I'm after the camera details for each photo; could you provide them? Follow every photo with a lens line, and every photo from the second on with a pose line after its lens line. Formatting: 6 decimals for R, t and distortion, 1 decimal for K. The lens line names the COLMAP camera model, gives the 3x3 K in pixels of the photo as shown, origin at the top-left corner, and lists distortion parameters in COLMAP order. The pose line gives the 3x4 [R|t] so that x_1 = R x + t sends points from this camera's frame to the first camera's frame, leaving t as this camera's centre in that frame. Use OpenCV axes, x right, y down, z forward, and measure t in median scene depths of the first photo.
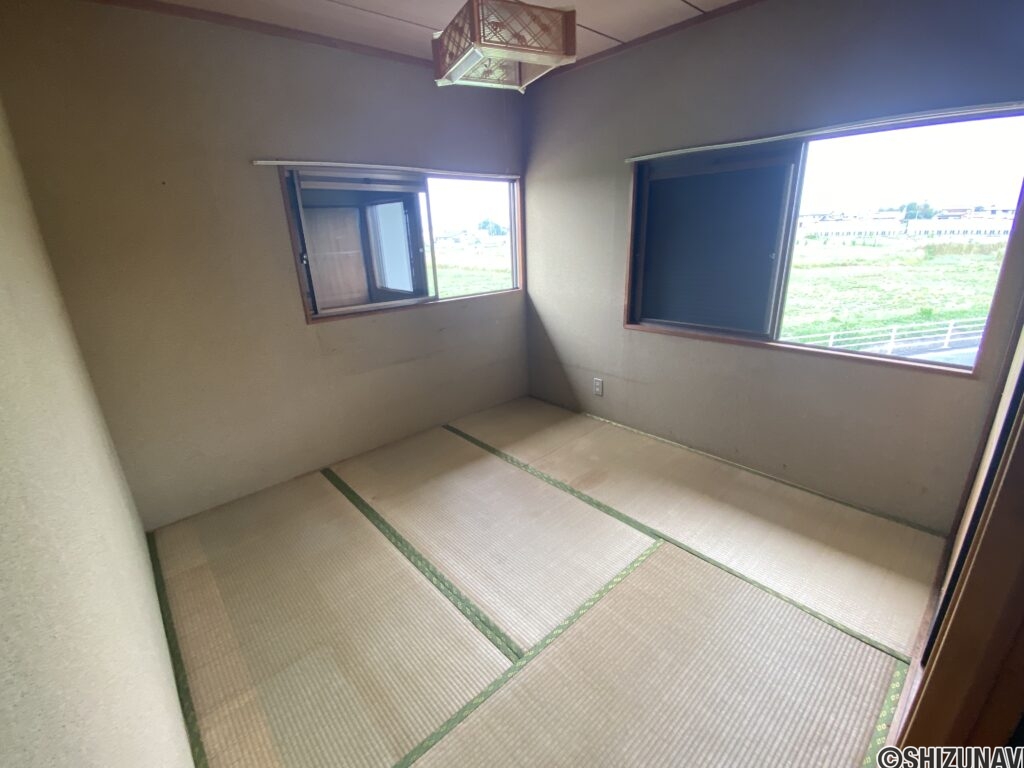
lens RADIAL K [[448.8, 0, 508.3], [0, 448.8, 379.1], [0, 0, 1]] dist [0.002440, -0.000153]
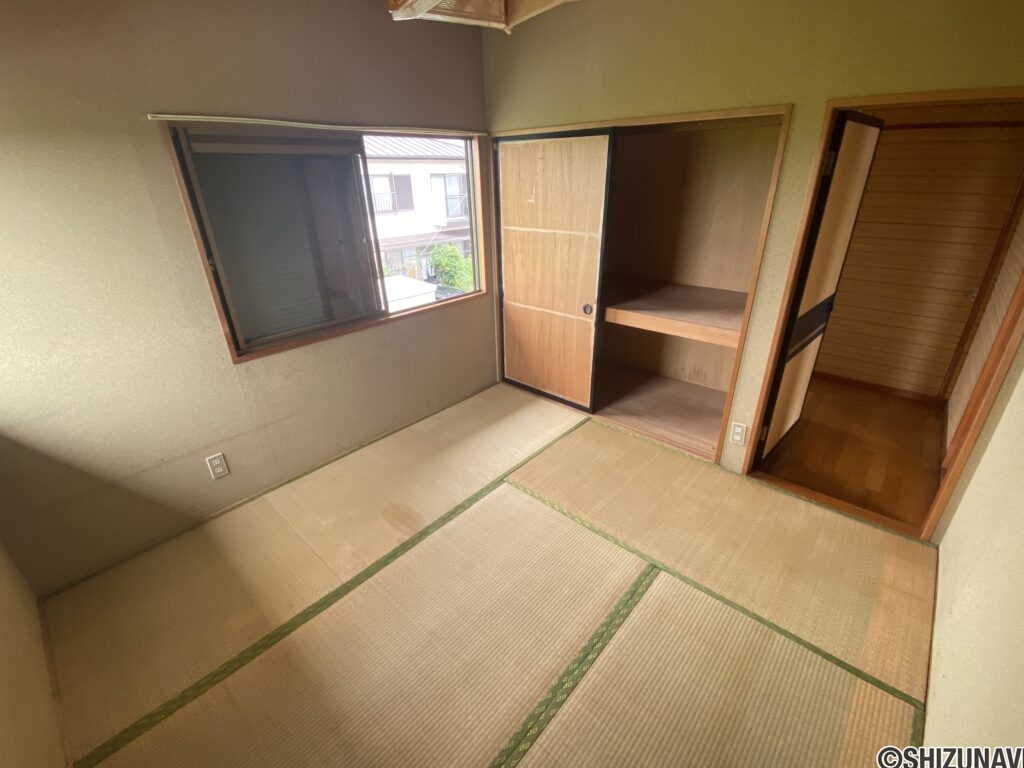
lens RADIAL K [[448.8, 0, 510.0], [0, 448.8, 390.2], [0, 0, 1]] dist [0.002440, -0.000153]
pose [[-0.114751, -0.367939, 0.922742, -0.670254], [0.347495, 0.855326, 0.384271, -0.294663], [-0.930634, 0.364744, 0.029707, 0.889237]]
